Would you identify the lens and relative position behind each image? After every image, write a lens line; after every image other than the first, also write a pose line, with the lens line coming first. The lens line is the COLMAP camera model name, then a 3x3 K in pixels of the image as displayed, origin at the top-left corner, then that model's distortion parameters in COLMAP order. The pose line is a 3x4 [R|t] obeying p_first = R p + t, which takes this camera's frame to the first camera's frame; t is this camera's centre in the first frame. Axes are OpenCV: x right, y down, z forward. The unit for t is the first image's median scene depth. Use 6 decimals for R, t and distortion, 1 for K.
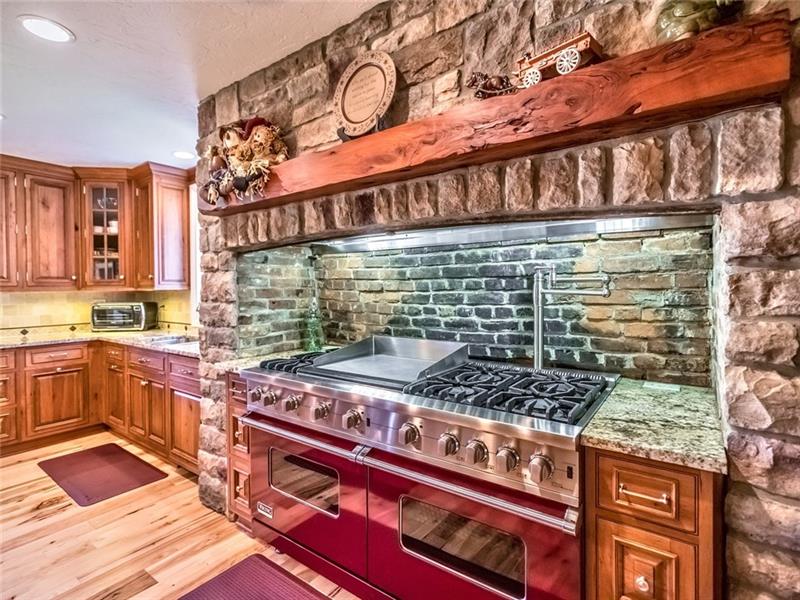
lens RADIAL K [[394.1, 0, 401.6], [0, 394.1, 296.3], [0, 0, 1]] dist [-0.001990, -0.000461]
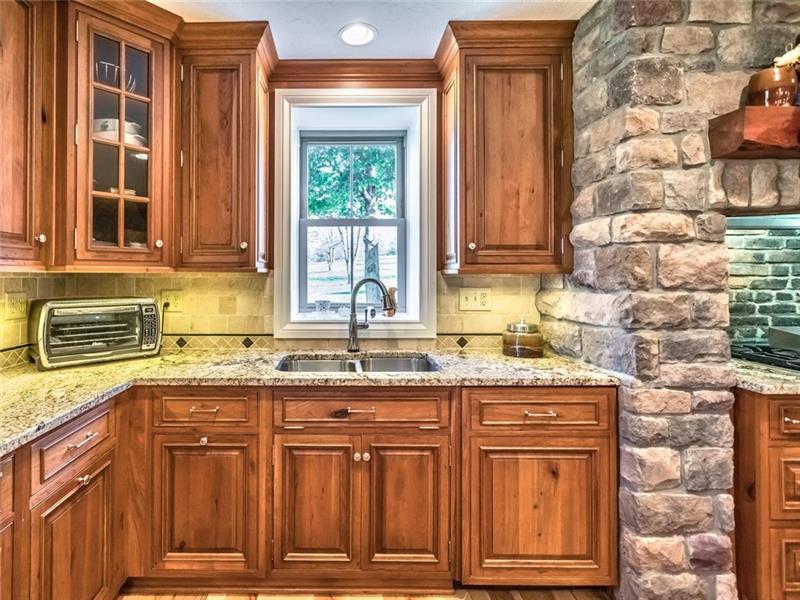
lens RADIAL K [[394.1, 0, 408.3], [0, 394.1, 274.9], [0, 0, 1]] dist [-0.001990, -0.000461]
pose [[0.819251, 0.009021, 0.573365, -1.194021], [0.006432, 0.999669, -0.024918, 0.002489], [-0.573400, 0.024102, 0.818921, 0.729779]]
